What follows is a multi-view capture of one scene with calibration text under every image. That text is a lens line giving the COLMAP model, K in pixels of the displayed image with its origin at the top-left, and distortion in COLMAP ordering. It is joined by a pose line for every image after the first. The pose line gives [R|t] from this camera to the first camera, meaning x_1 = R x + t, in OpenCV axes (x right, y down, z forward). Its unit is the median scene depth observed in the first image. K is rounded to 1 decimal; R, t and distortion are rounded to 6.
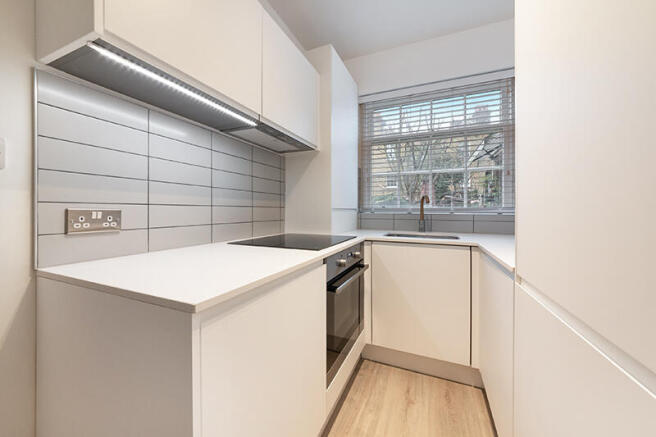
lens RADIAL K [[231.1, 0, 328.0], [0, 231.1, 218.5], [0, 0, 1]] dist [-0.000390, 0.000220]
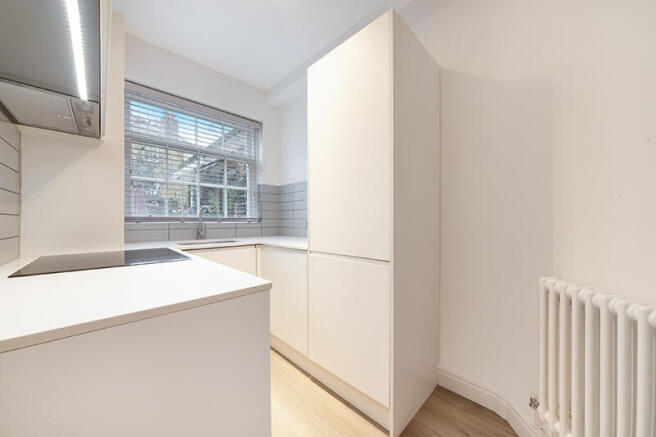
lens RADIAL K [[231.1, 0, 328.0], [0, 231.1, 218.5], [0, 0, 1]] dist [-0.000390, 0.000220]
pose [[0.381773, 0.004778, 0.924244, -0.365804], [0.035073, 0.999192, -0.019652, 0.001875], [-0.923590, 0.039918, 0.381297, 0.019066]]
